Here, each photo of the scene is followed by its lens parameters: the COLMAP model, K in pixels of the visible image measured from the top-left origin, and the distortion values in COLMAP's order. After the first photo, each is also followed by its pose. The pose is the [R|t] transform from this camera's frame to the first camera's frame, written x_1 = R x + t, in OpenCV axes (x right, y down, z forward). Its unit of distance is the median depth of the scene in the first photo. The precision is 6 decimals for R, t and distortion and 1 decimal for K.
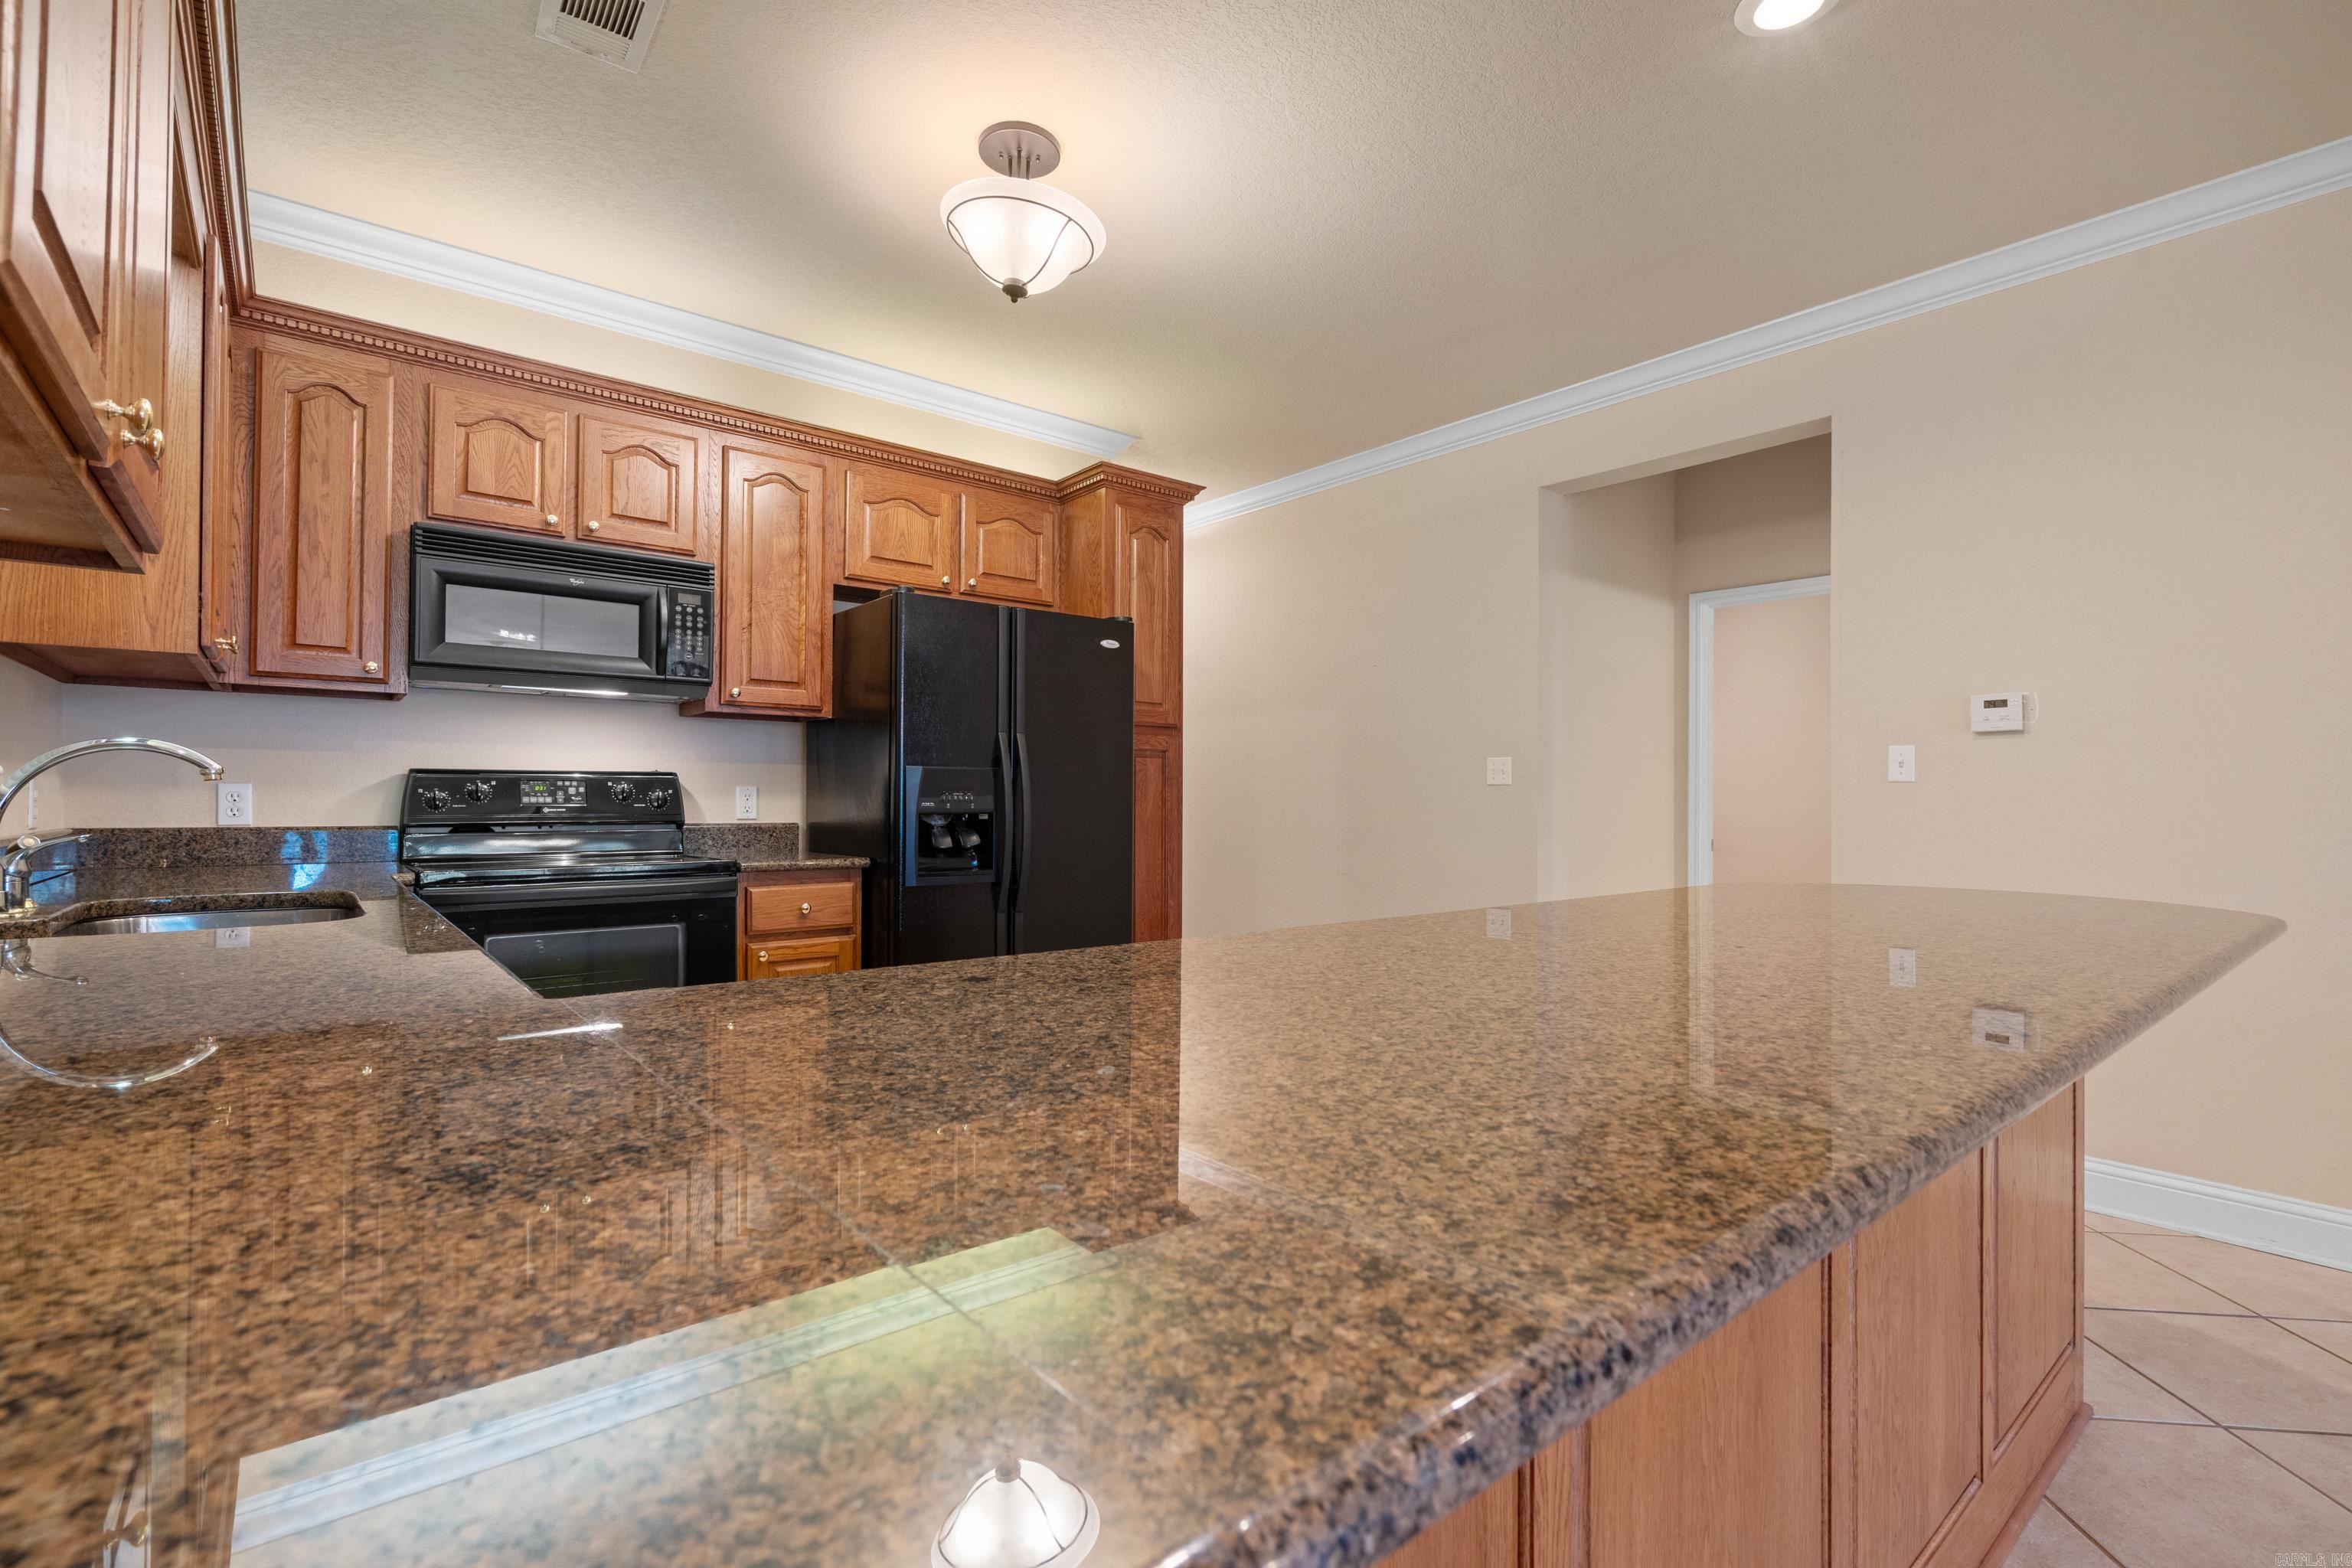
lens RADIAL K [[1077.7, 0, 1188.4], [0, 1077.7, 791.2], [0, 0, 1]] dist [-0.000443, -0.000240]
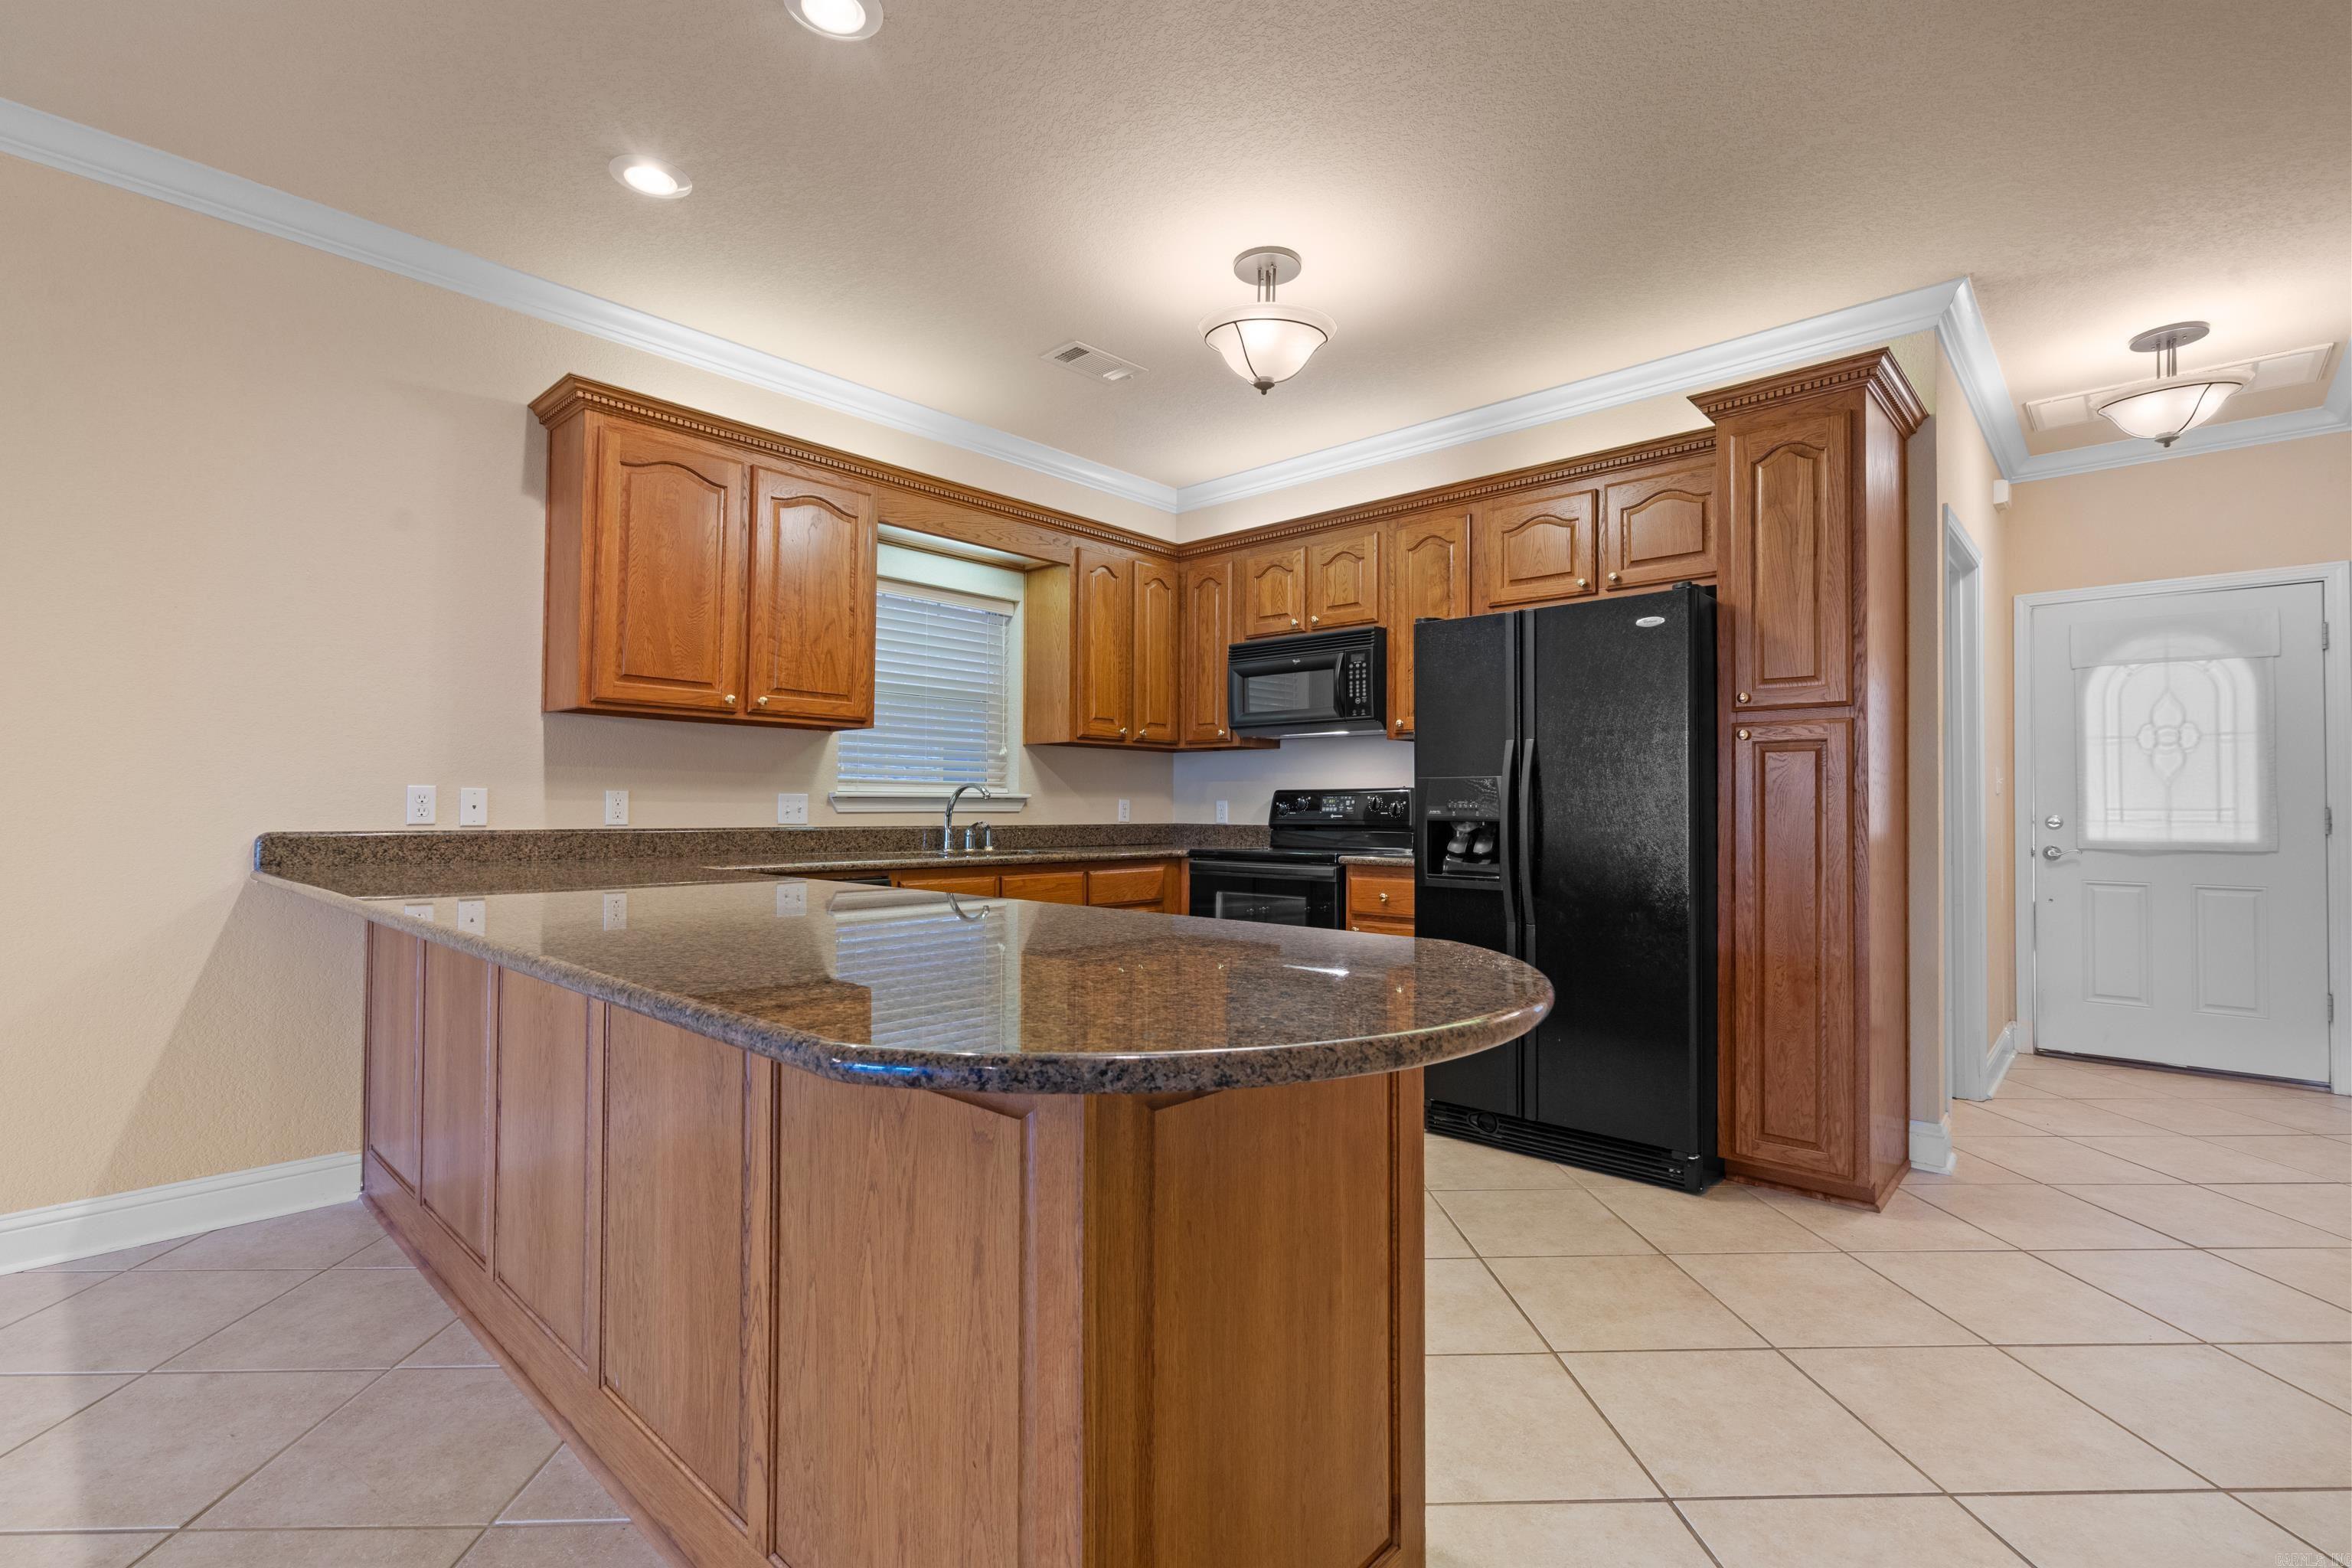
lens RADIAL K [[1077.7, 0, 1184.6], [0, 1077.7, 785.9], [0, 0, 1]] dist [-0.000443, -0.000240]
pose [[0.121720, -0.028093, -0.992167, 0.845366], [-0.002175, 0.999589, -0.028570, 0.018693], [0.992562, 0.005635, 0.121609, 0.645042]]
